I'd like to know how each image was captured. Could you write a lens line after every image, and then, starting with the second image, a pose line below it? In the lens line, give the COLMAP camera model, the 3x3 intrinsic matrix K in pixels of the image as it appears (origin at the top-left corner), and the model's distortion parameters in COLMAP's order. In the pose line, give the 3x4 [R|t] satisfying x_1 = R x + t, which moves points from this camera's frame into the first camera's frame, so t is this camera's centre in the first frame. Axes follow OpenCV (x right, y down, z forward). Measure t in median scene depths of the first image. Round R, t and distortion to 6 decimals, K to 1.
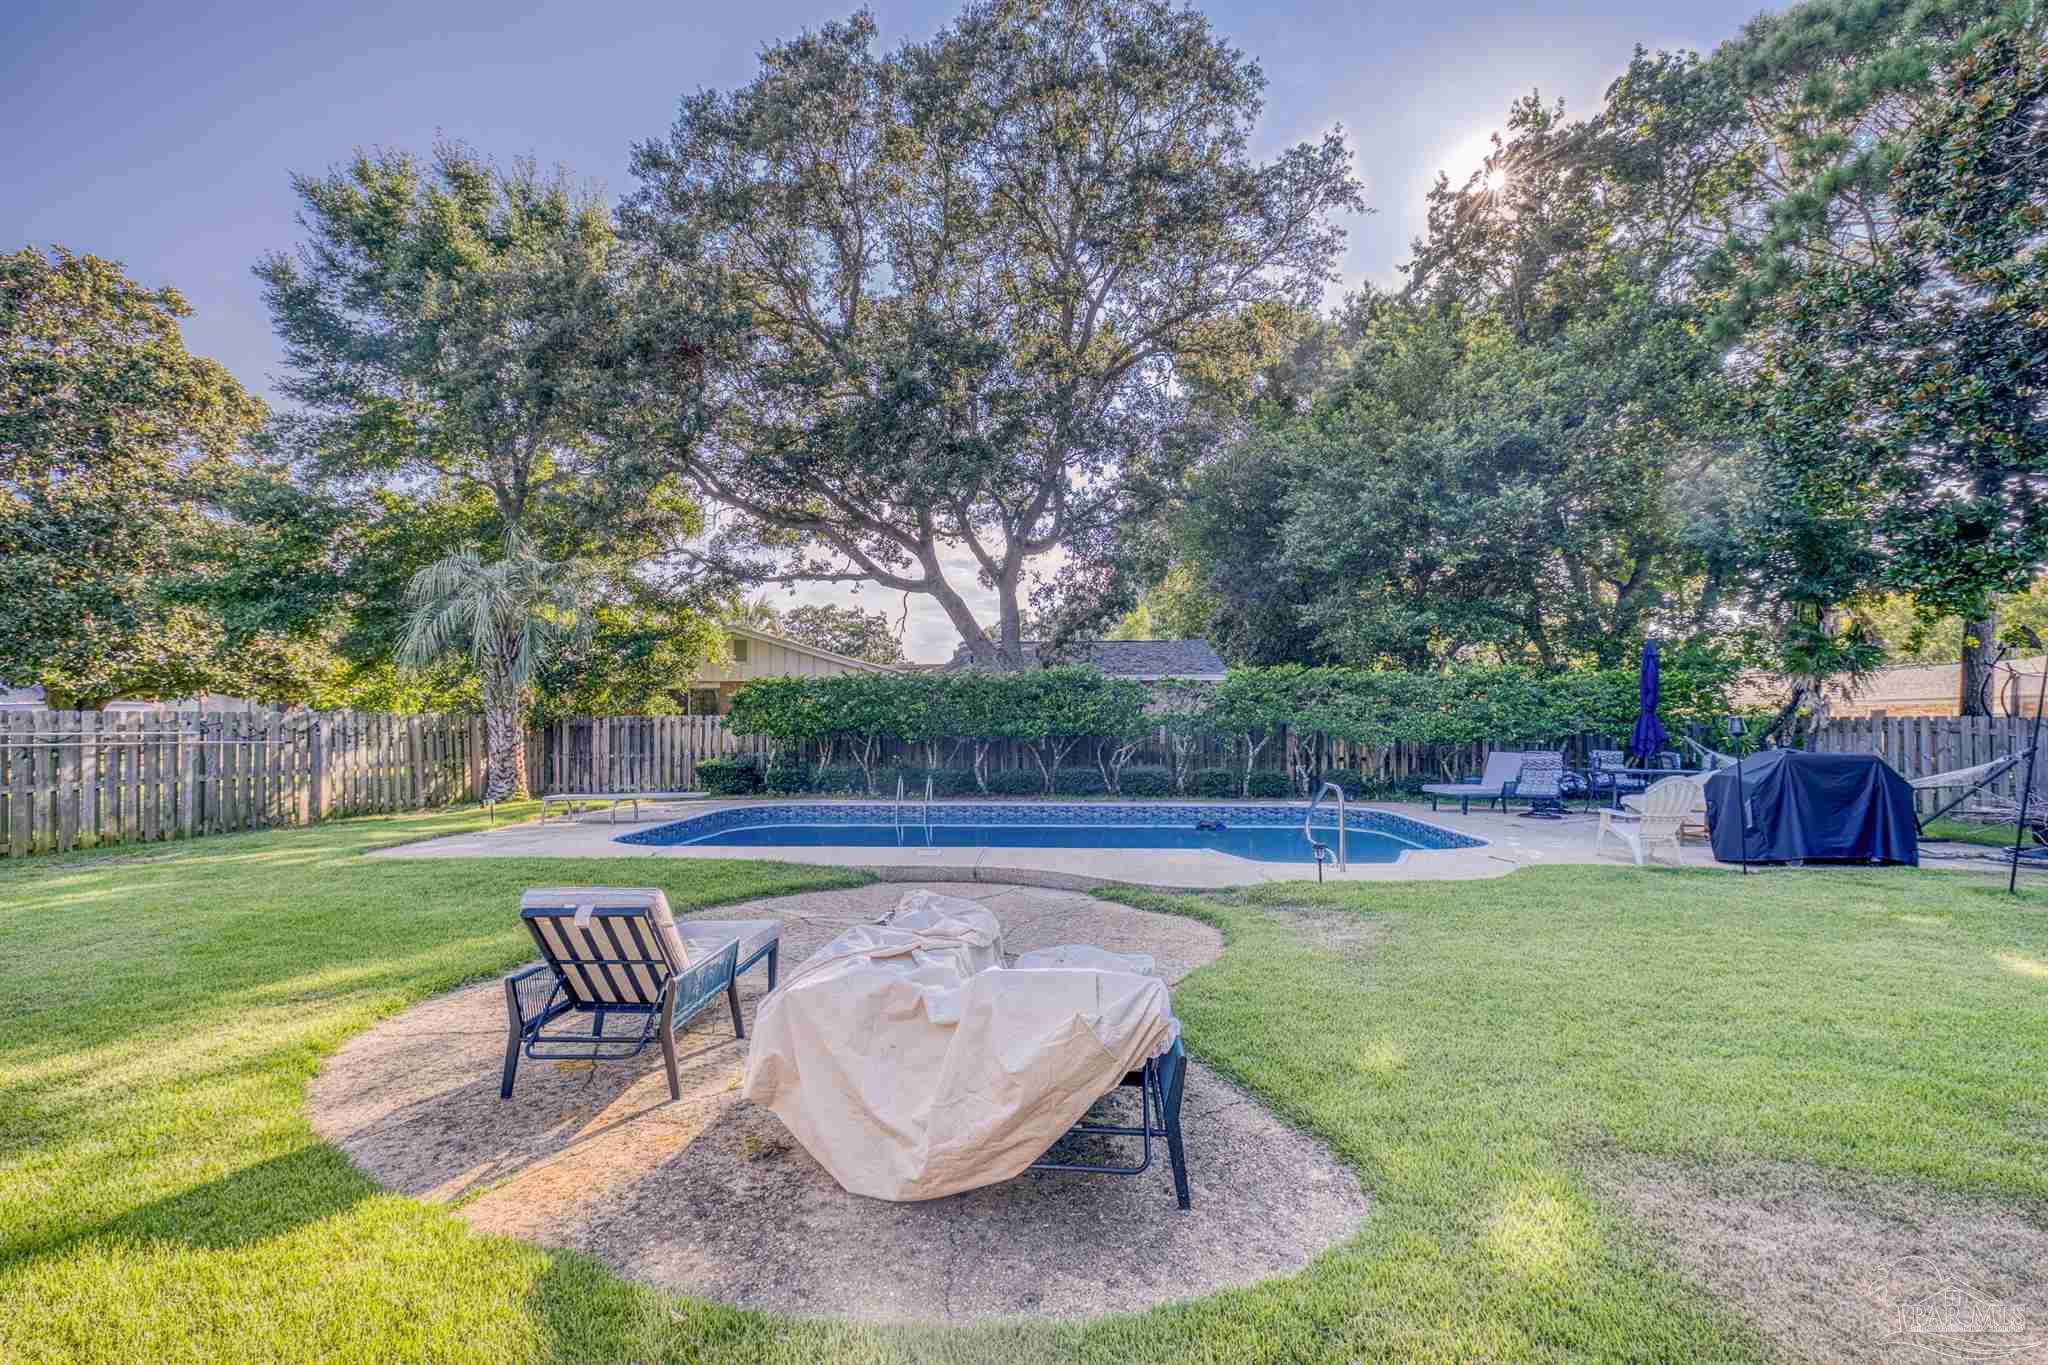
lens RADIAL K [[890.6, 0, 1019.2], [0, 890.6, 711.5], [0, 0, 1]] dist [0.003534, -0.000059]
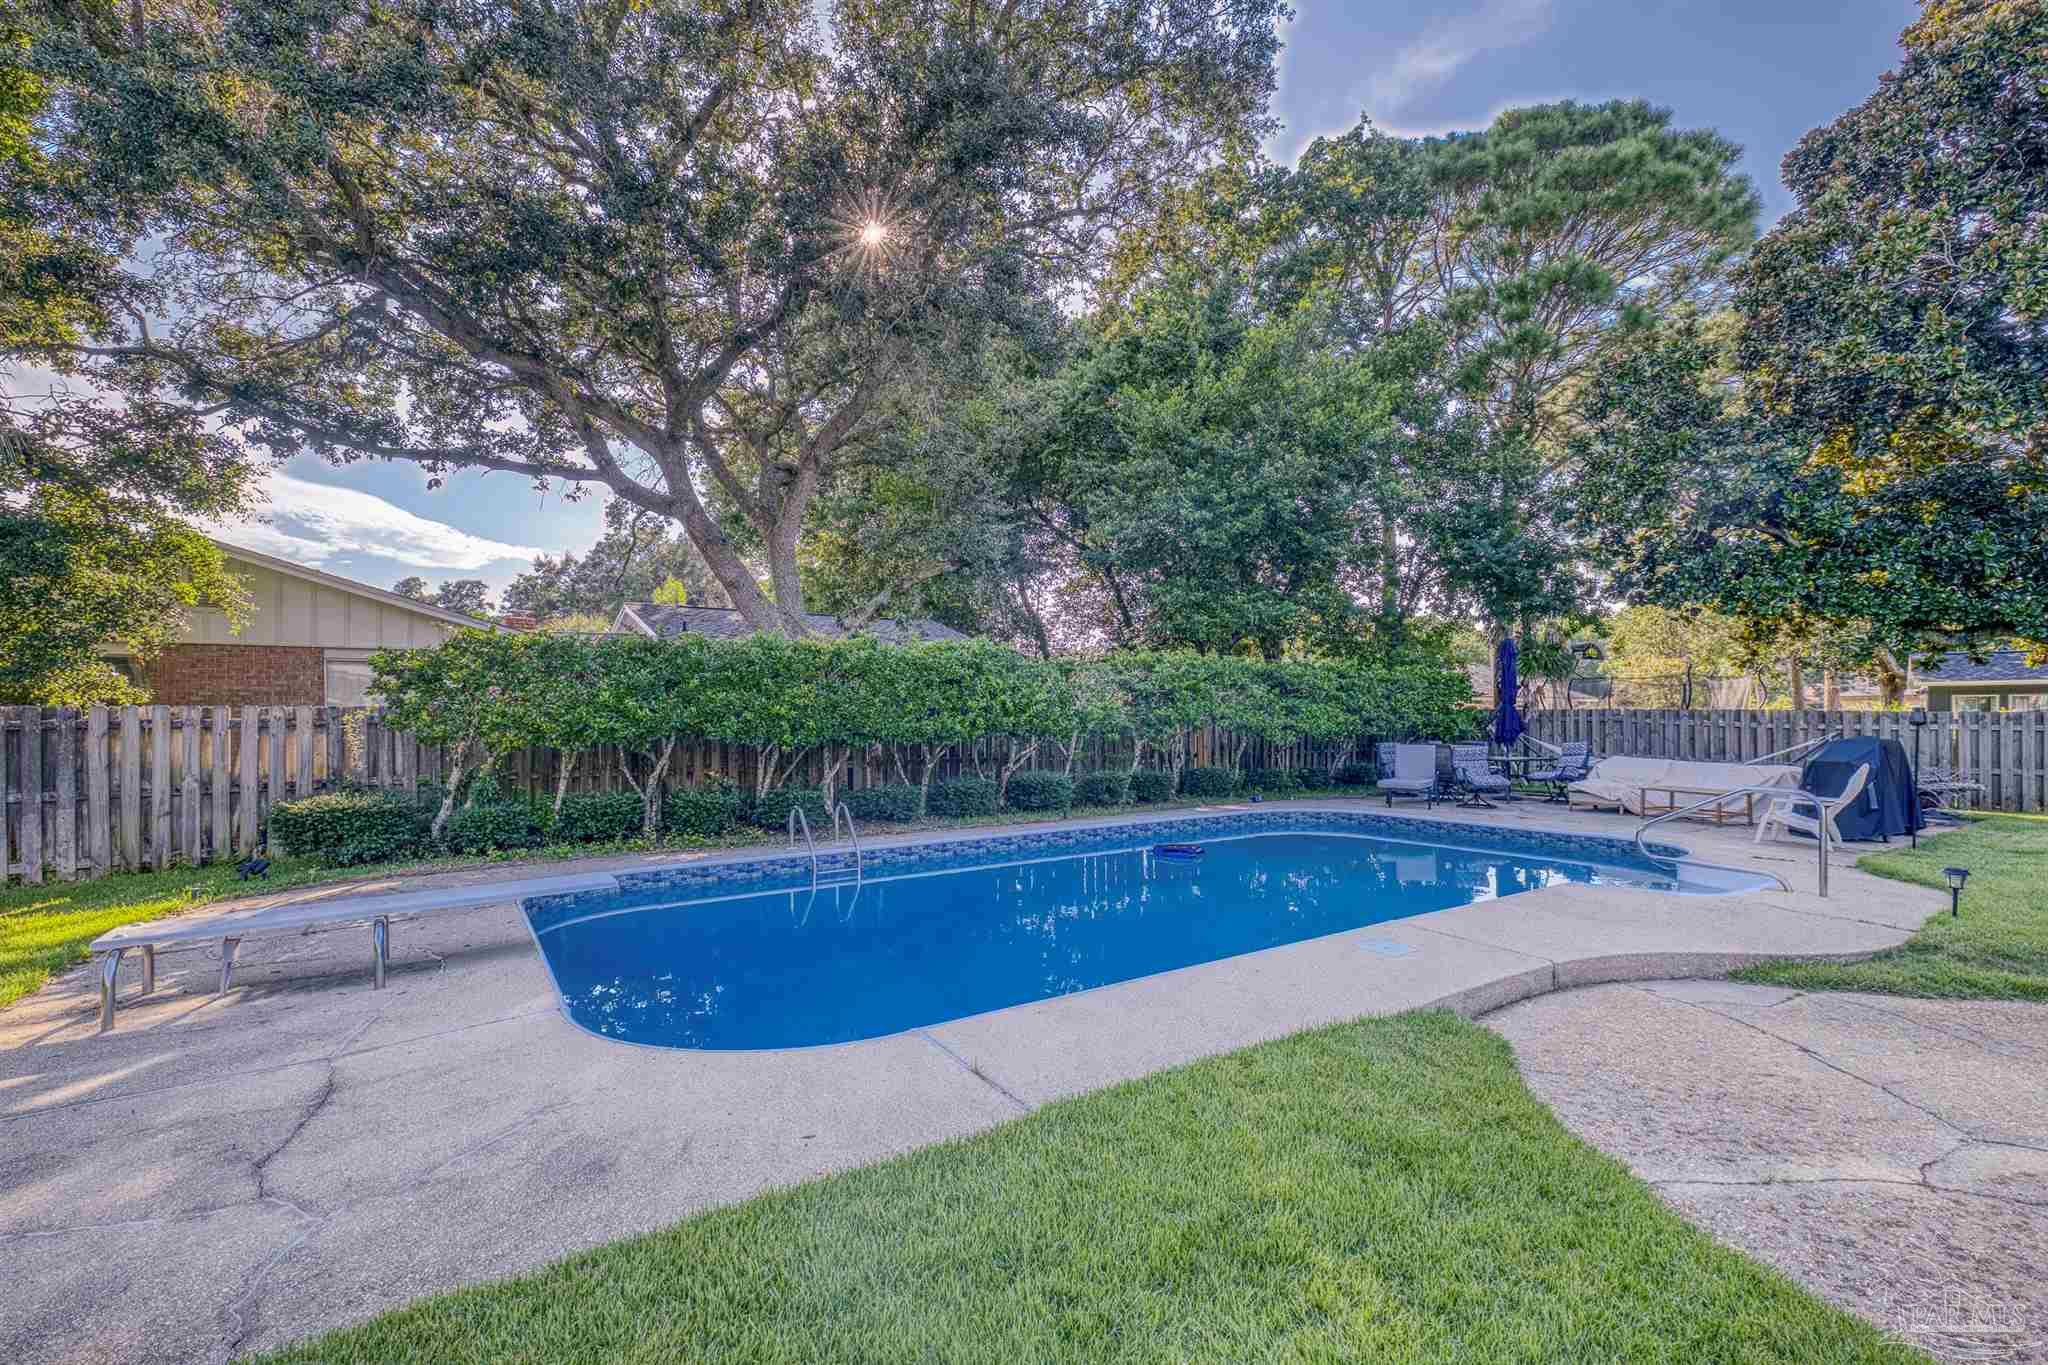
lens RADIAL K [[890.6, 0, 1019.2], [0, 890.6, 711.5], [0, 0, 1]] dist [0.003534, -0.000059]
pose [[0.789695, 0.000581, 0.613499, -0.315818], [-0.002284, 0.999995, 0.001994, 0.005141], [-0.613495, -0.002976, 0.789693, 0.354809]]
